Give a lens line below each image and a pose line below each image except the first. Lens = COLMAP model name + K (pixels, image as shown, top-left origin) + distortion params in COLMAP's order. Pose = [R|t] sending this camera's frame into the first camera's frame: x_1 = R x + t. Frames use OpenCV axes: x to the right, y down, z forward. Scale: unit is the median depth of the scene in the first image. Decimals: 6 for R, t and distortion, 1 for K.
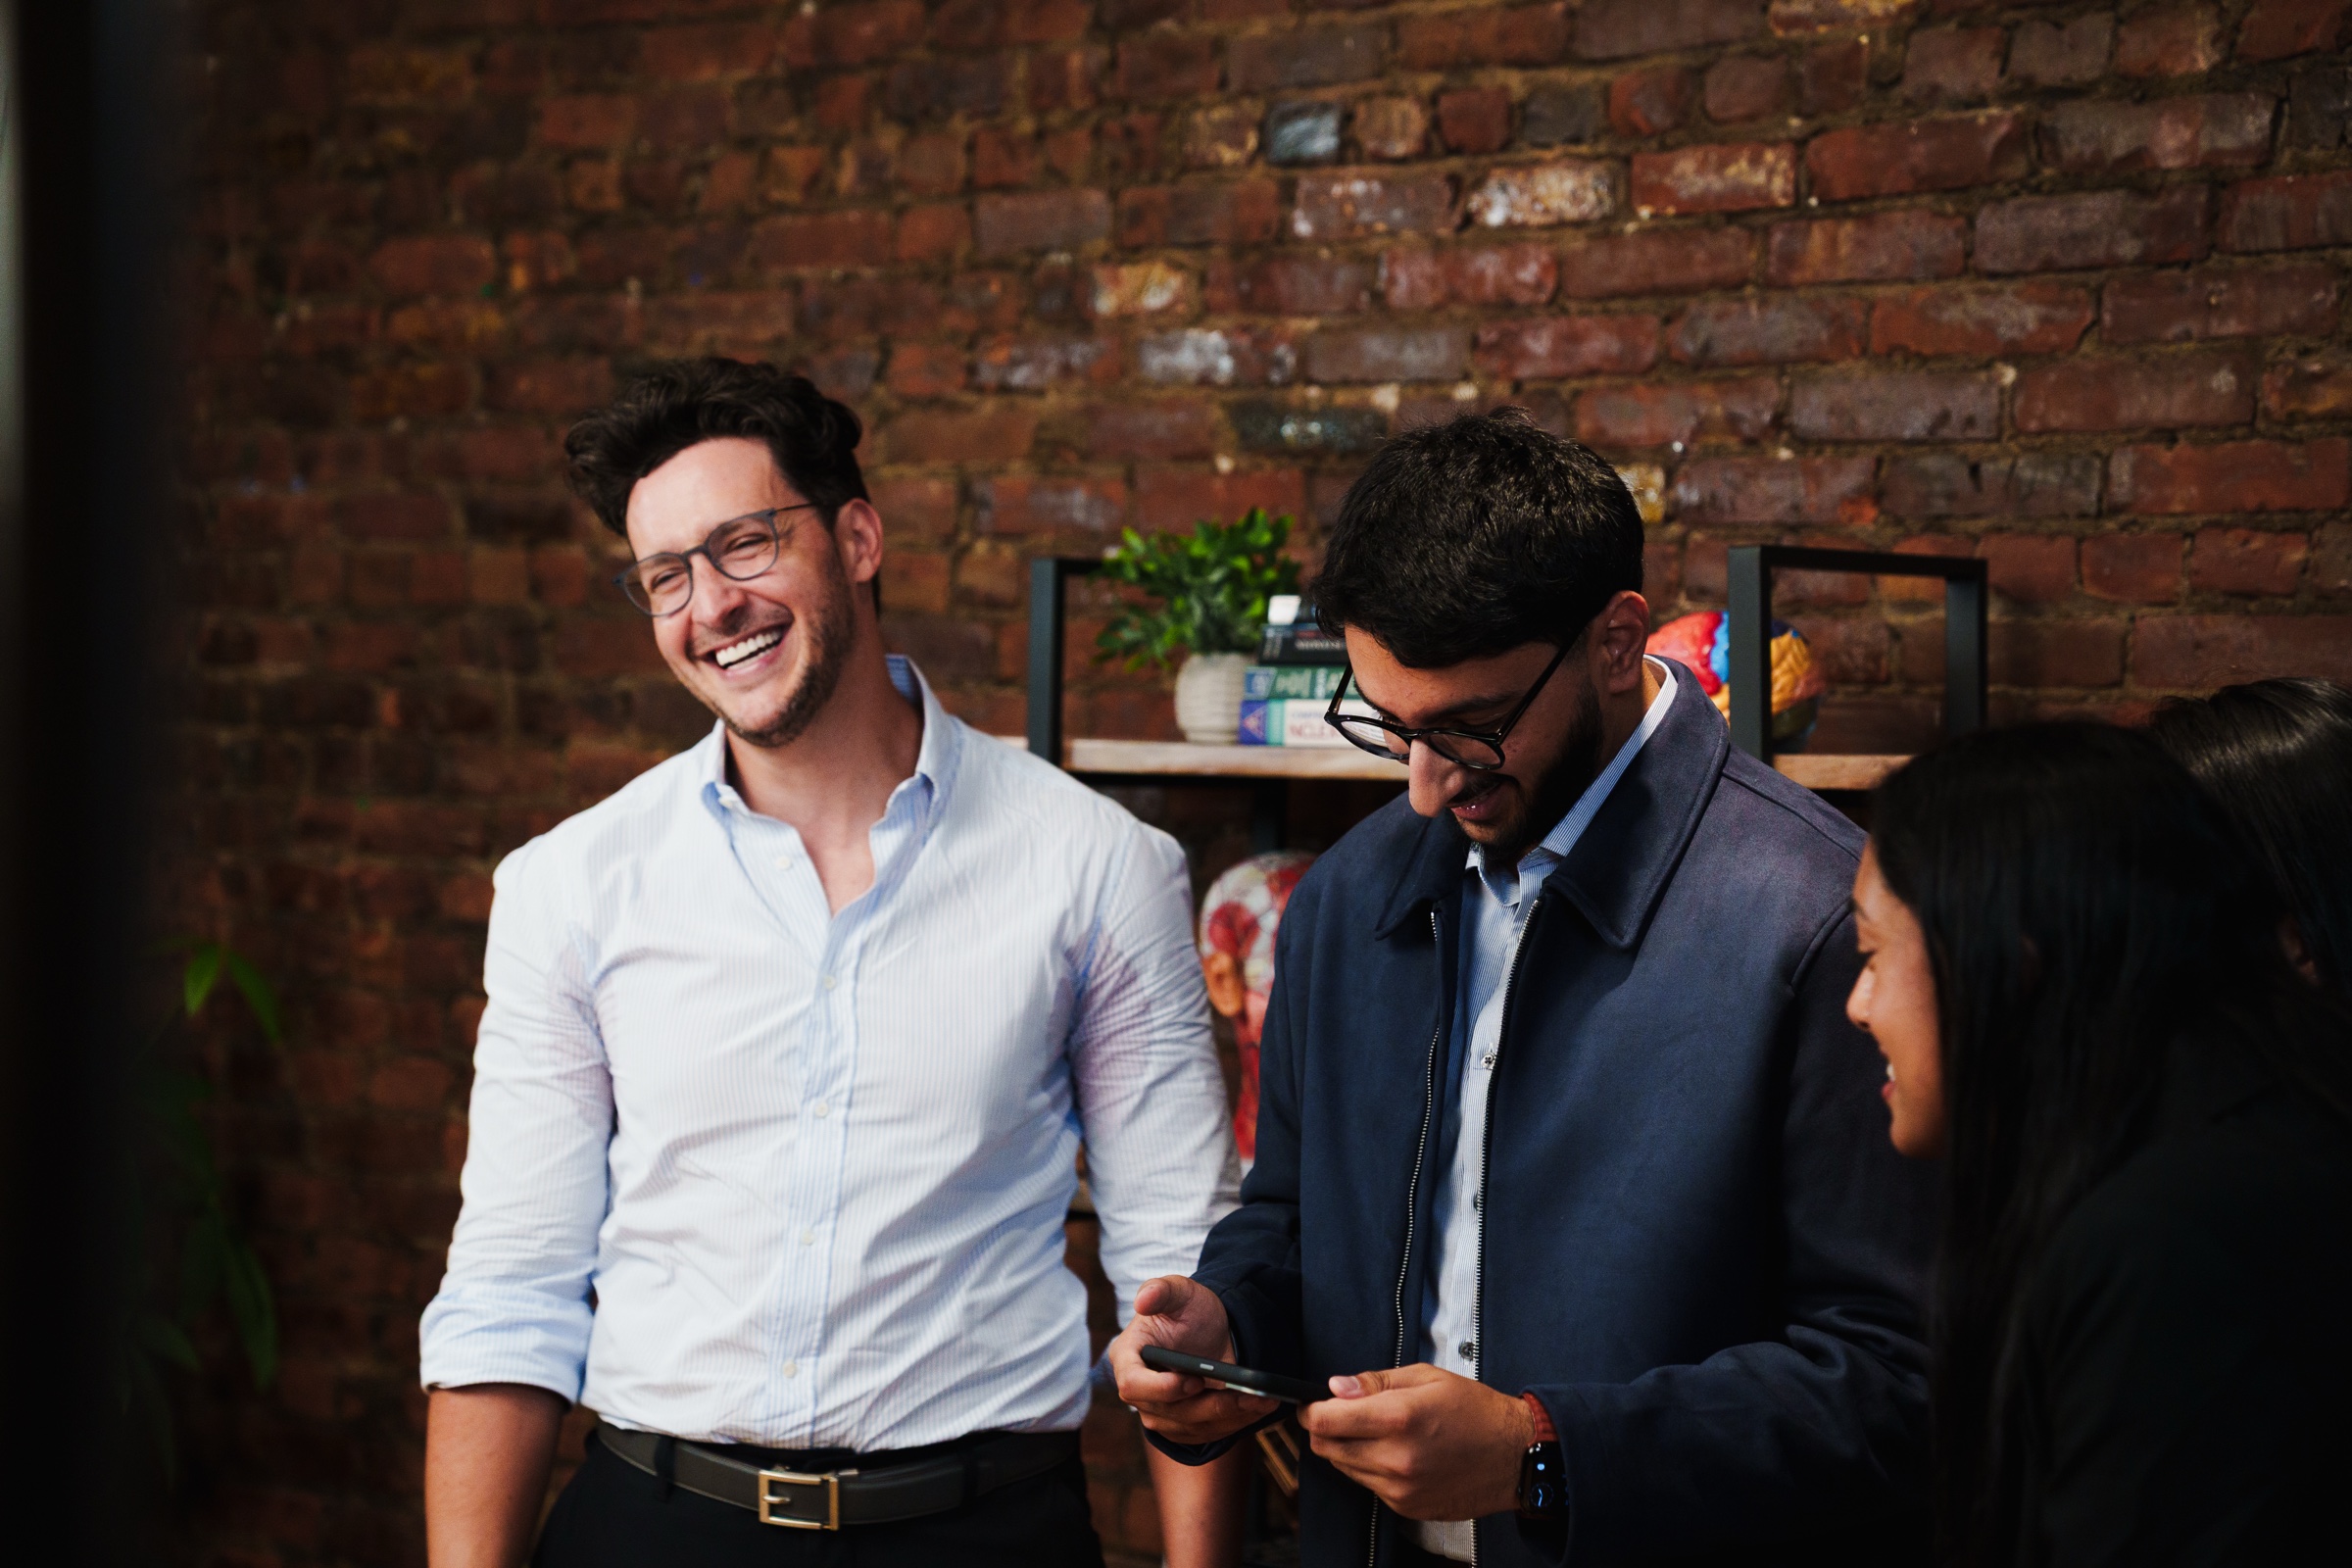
lens RADIAL K [[4379.4, 0, 1185.3], [0, 4379.4, 790.9], [0, 0, 1]] dist [0.550903, 0.000000]
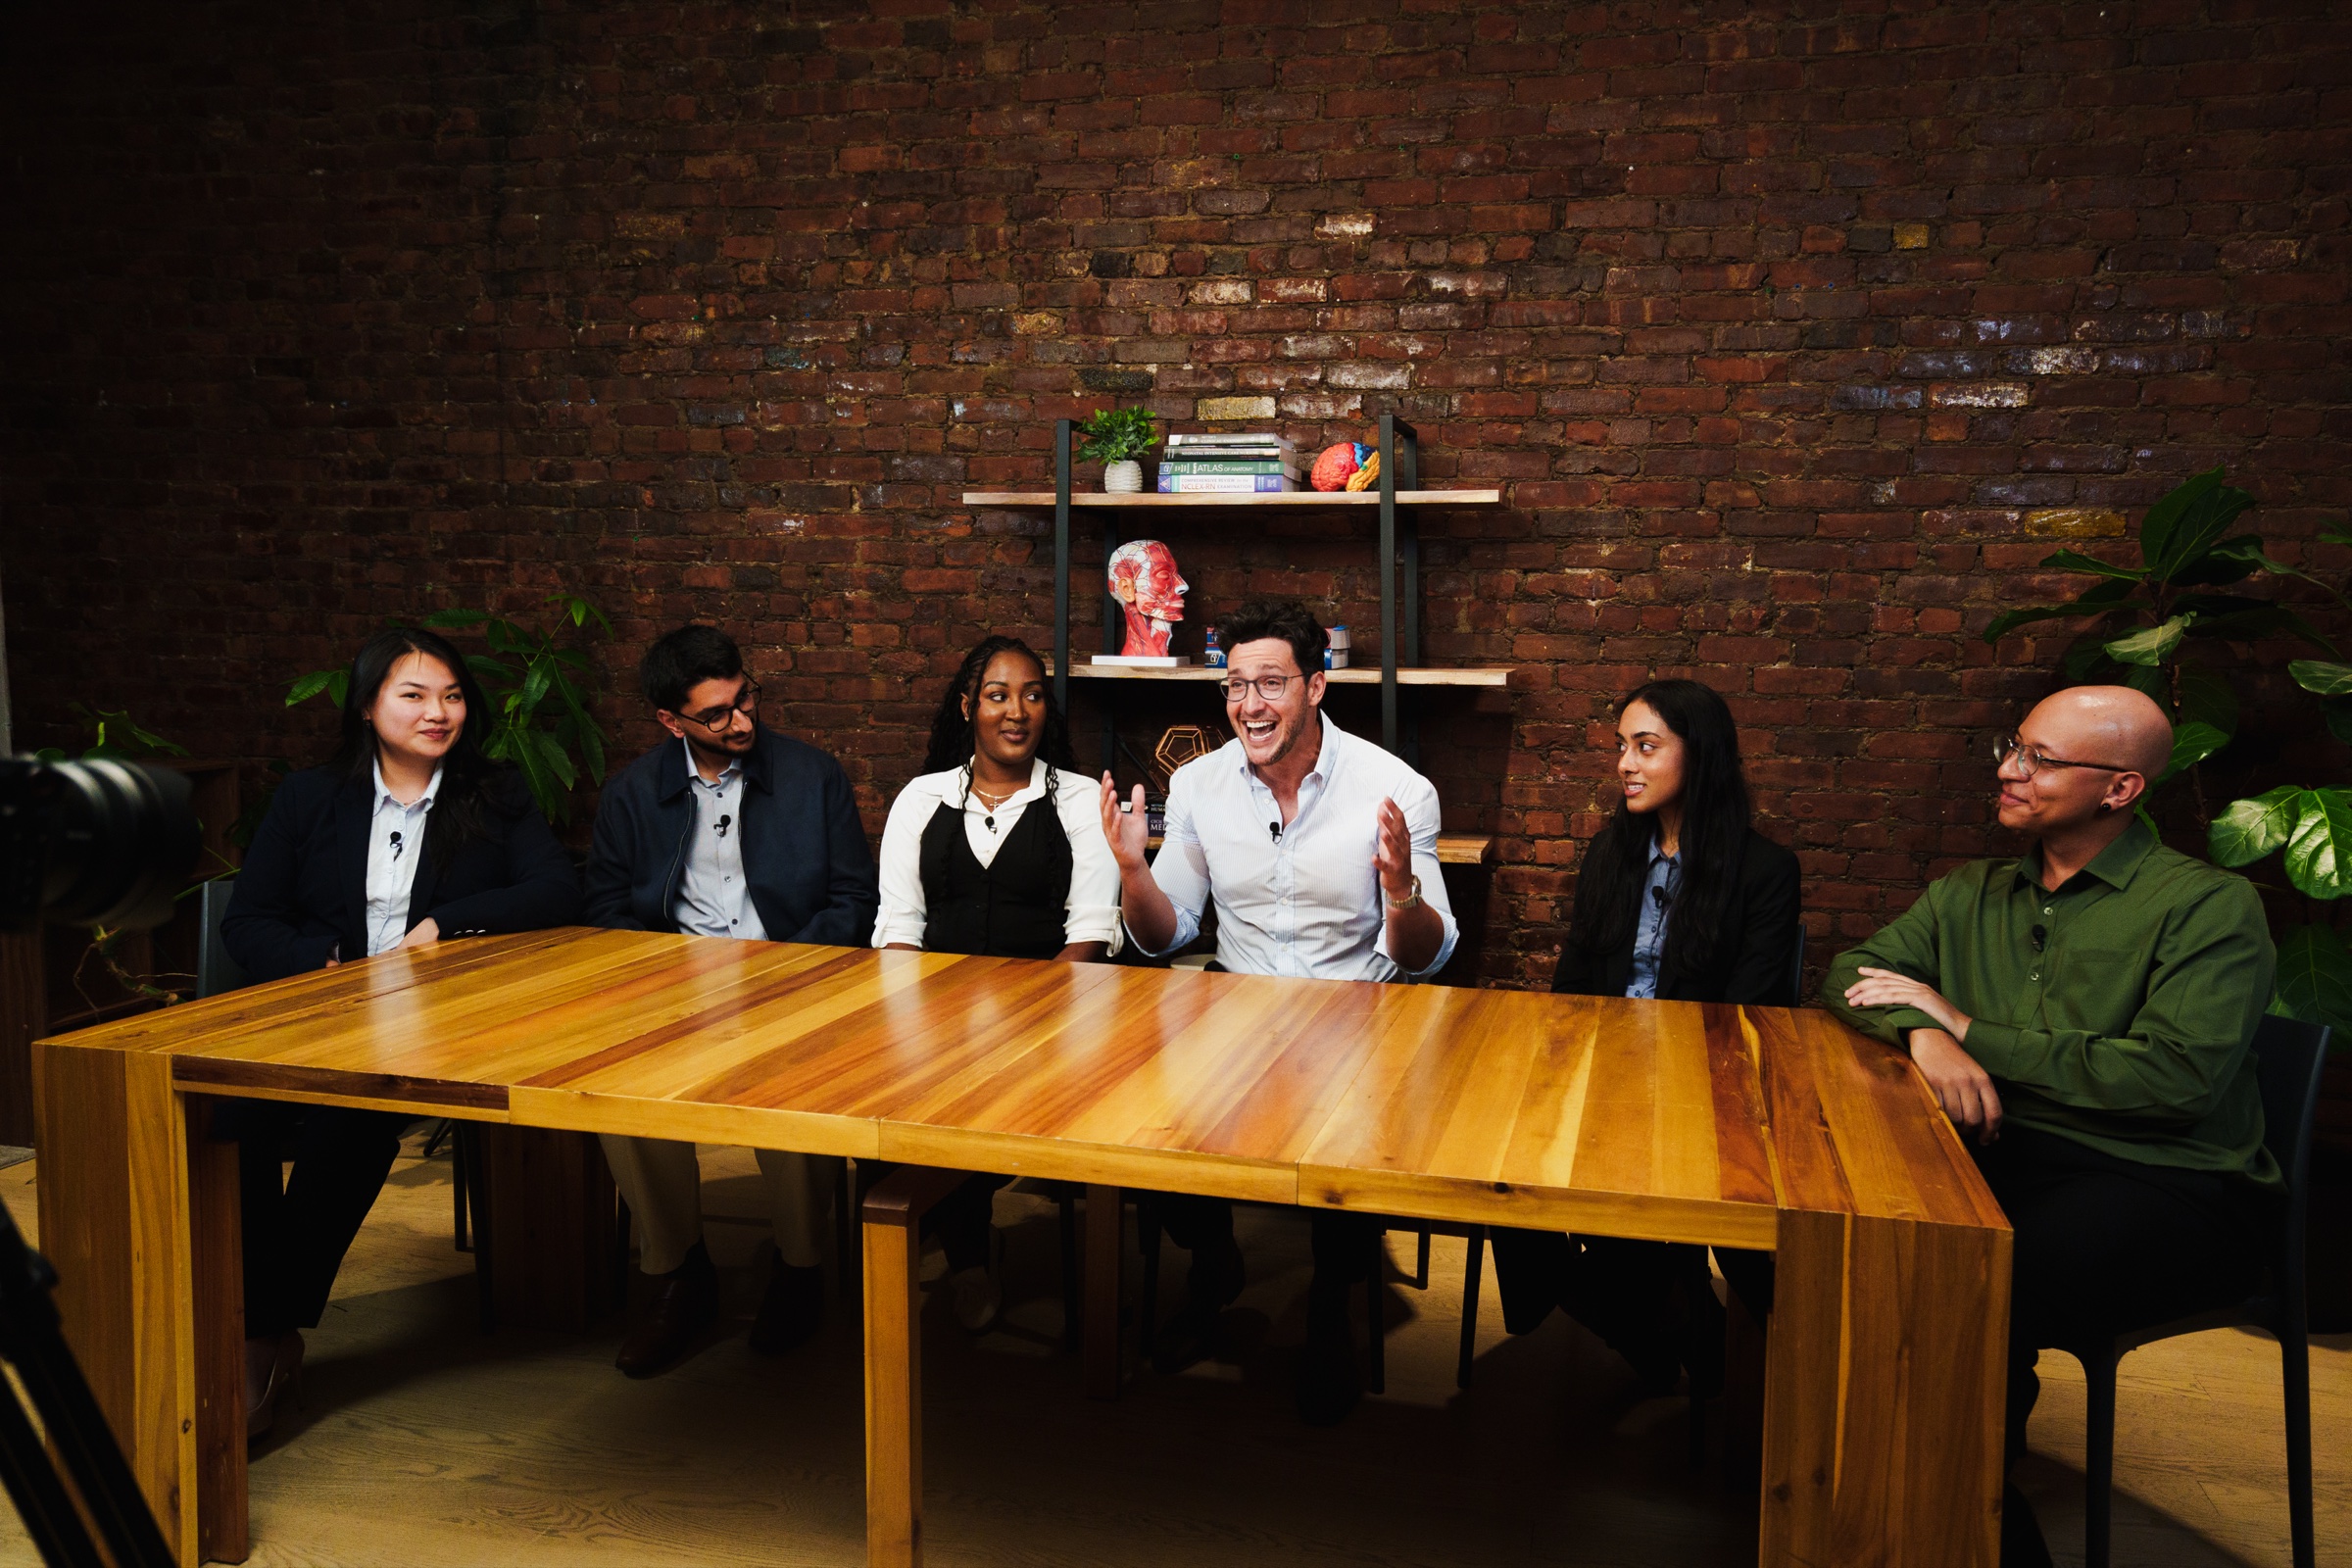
lens RADIAL K [[1659.4, 0, 1241.5], [0, 1659.4, 786.0], [0, 0, 1]] dist [0.007407, 0.042093]
pose [[0.900694, -0.053751, 0.431117, -0.328591], [0.010484, 0.994717, 0.102116, 0.054190], [-0.434328, -0.087455, 0.896499, 0.070265]]
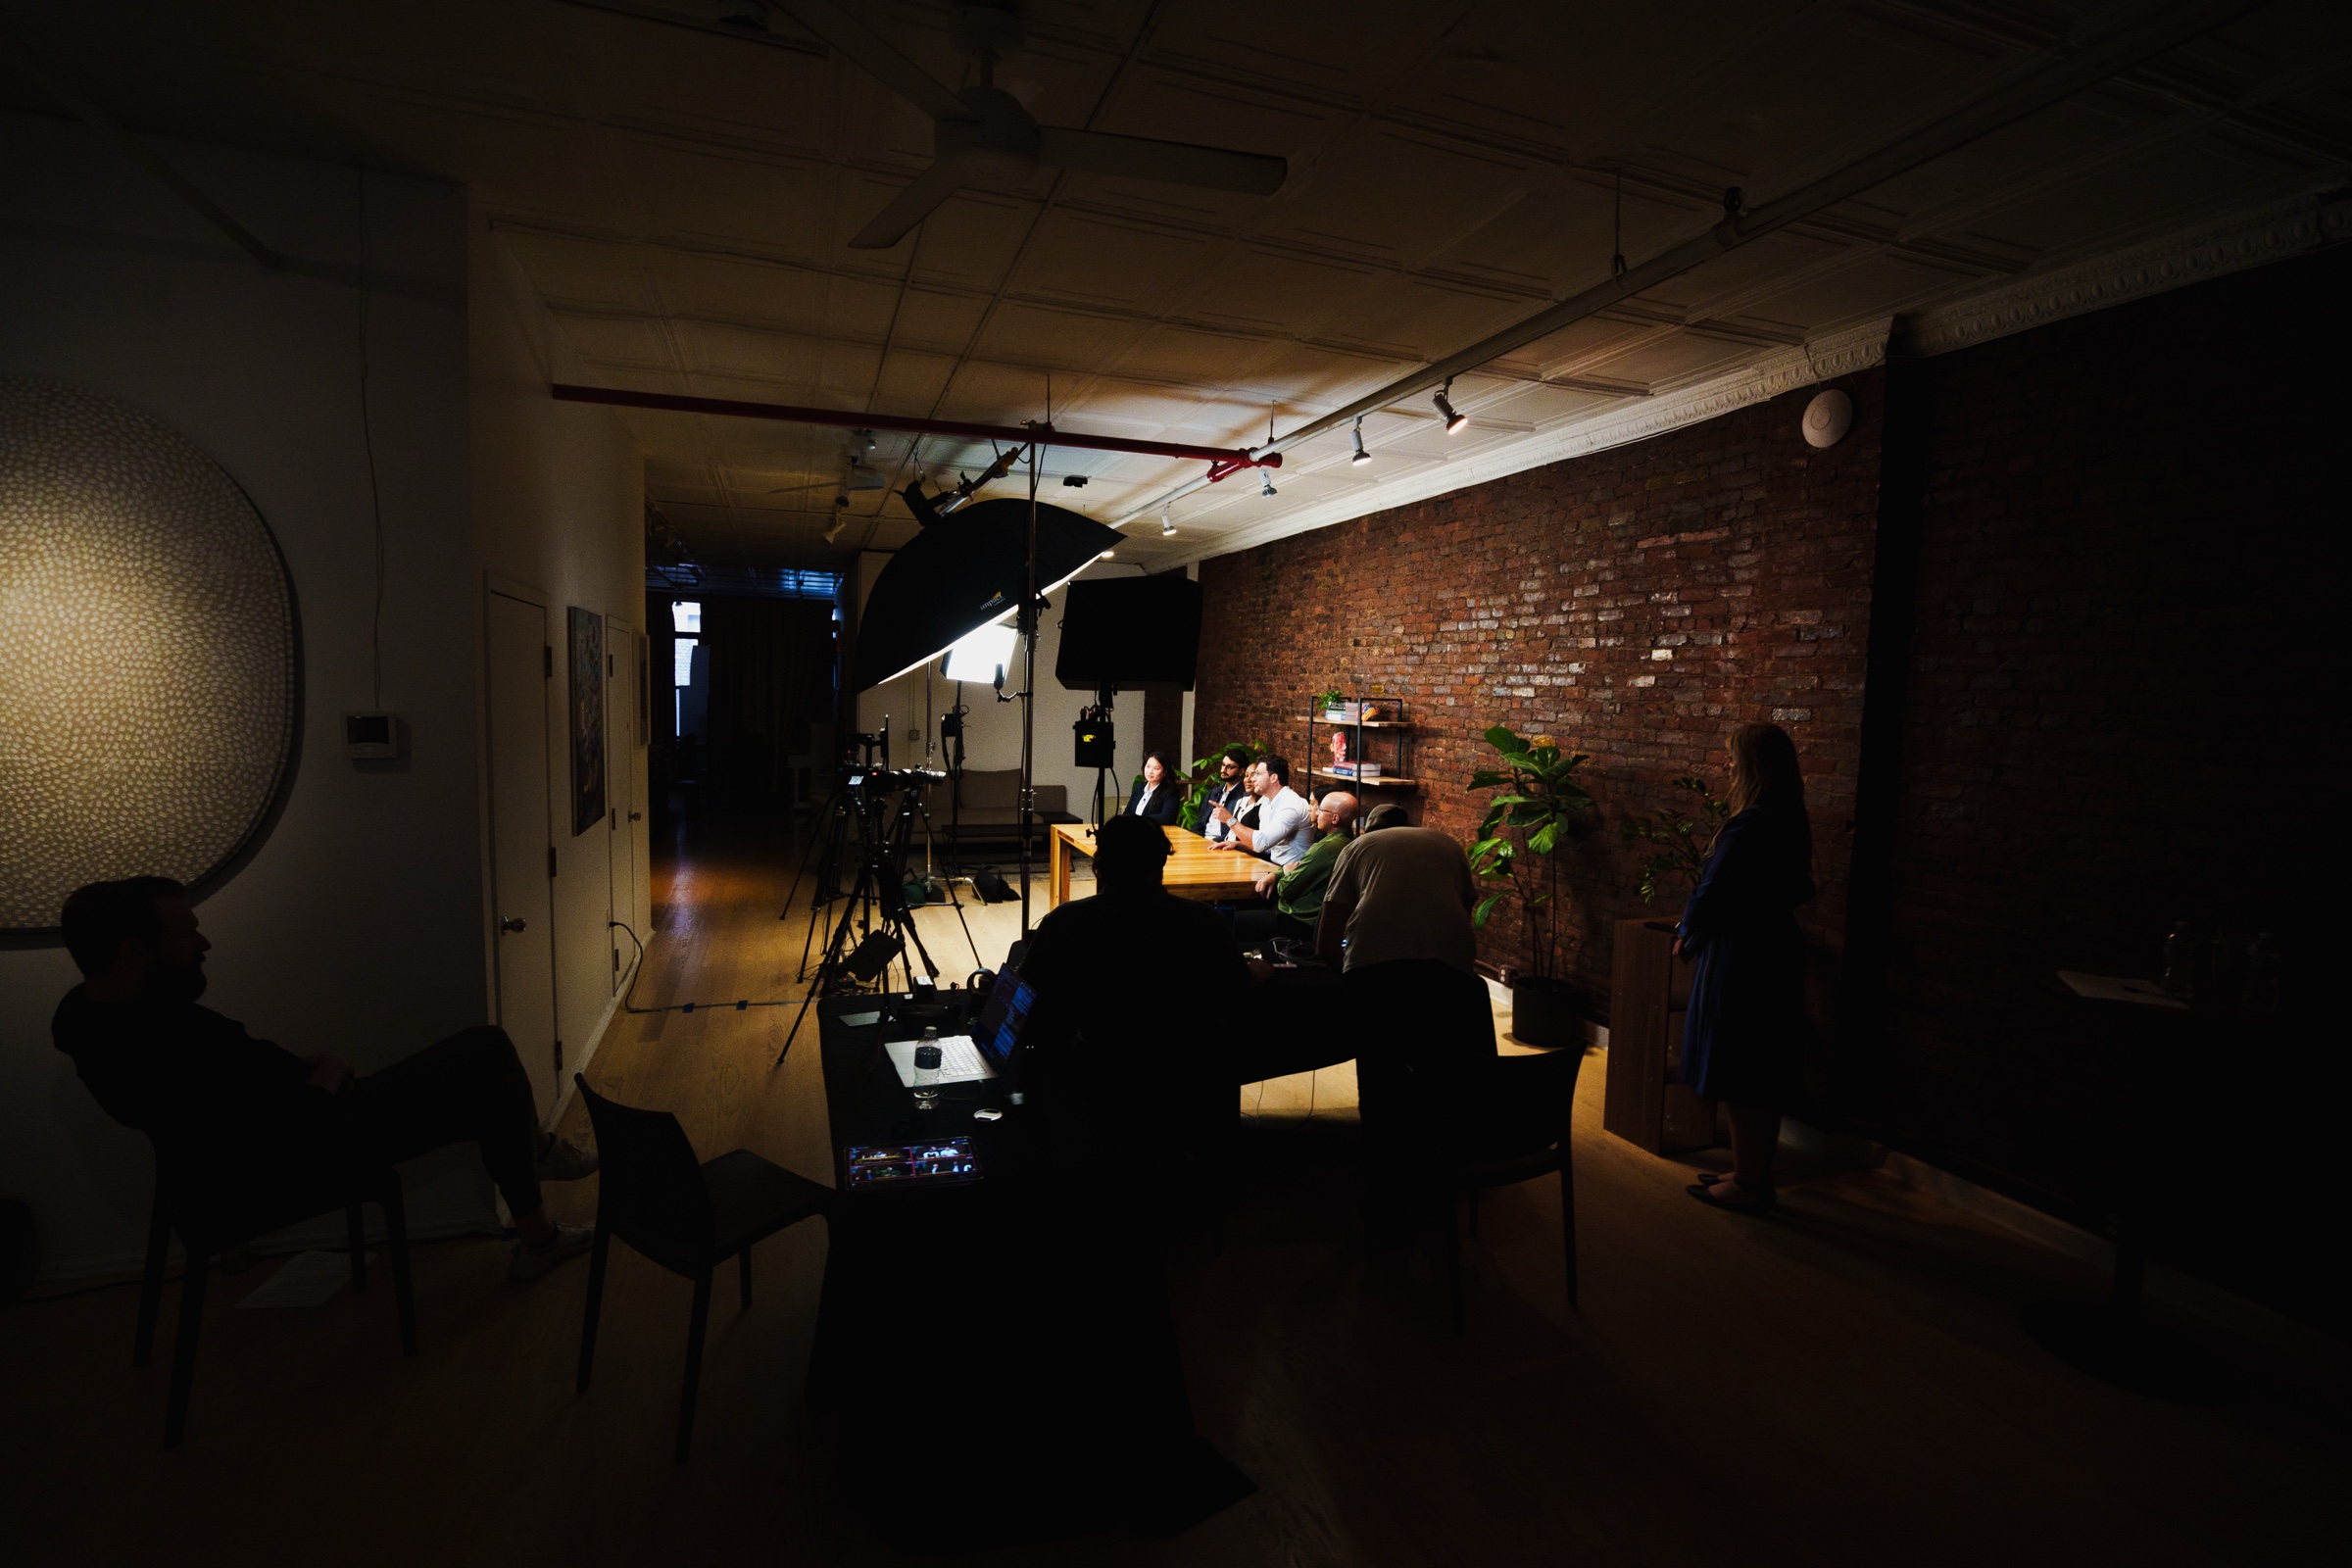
lens RADIAL K [[1071.0, 0, 1153.1], [0, 1071.0, 776.9], [0, 0, 1]] dist [-0.048772, 0.020933]
pose [[0.849349, 0.044038, -0.525991, 0.719145], [-0.013098, 0.997965, 0.062403, -0.020892], [0.527669, -0.046112, 0.848197, -0.820551]]
